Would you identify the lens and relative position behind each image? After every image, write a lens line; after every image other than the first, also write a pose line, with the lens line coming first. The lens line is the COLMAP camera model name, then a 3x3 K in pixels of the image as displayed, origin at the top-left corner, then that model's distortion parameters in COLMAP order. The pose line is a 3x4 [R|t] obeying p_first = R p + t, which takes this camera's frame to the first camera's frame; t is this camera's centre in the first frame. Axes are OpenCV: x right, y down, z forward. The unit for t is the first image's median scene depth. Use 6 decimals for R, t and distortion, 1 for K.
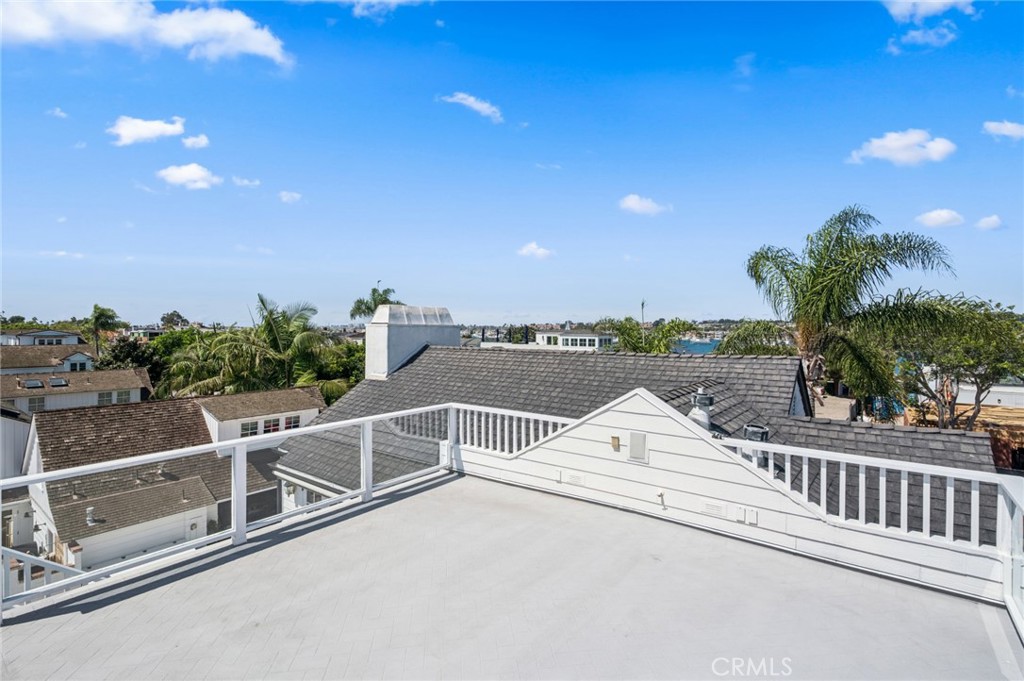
lens RADIAL K [[478.8, 0, 510.7], [0, 478.8, 332.4], [0, 0, 1]] dist [0.000404, -0.001732]
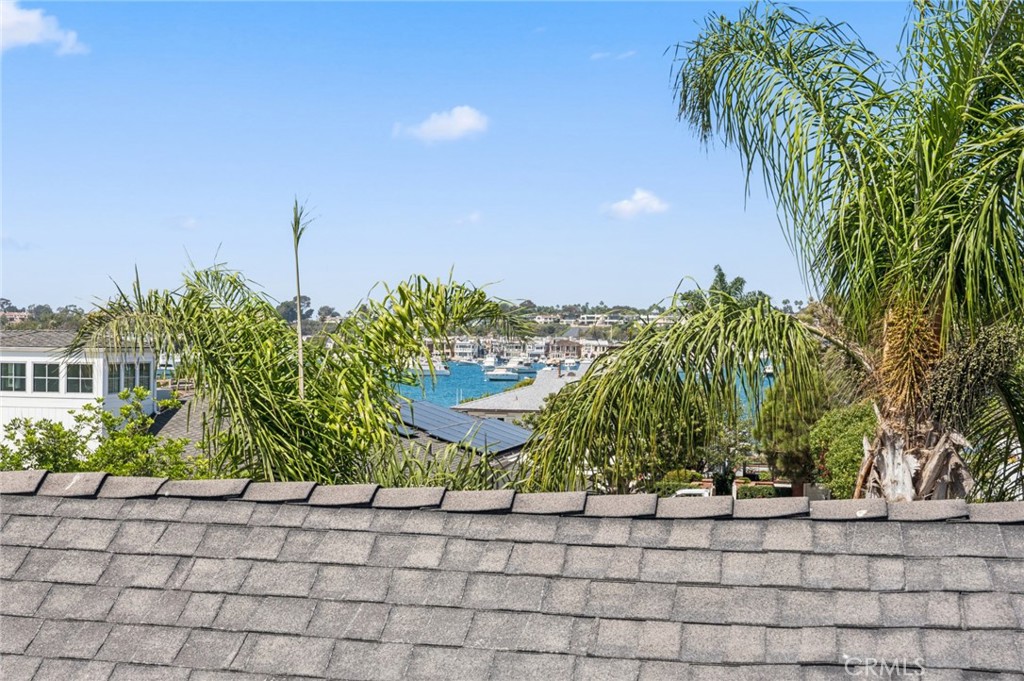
lens RADIAL K [[1582.7, 0, 512.0], [0, 1582.7, 340.5], [0, 0, 1]] dist [-0.008570, -0.007023]
pose [[0.906952, 0.004759, 0.421207, 0.049130], [-0.005056, 0.999987, -0.000410, -0.002922], [-0.421204, -0.001758, 0.906964, 0.299295]]
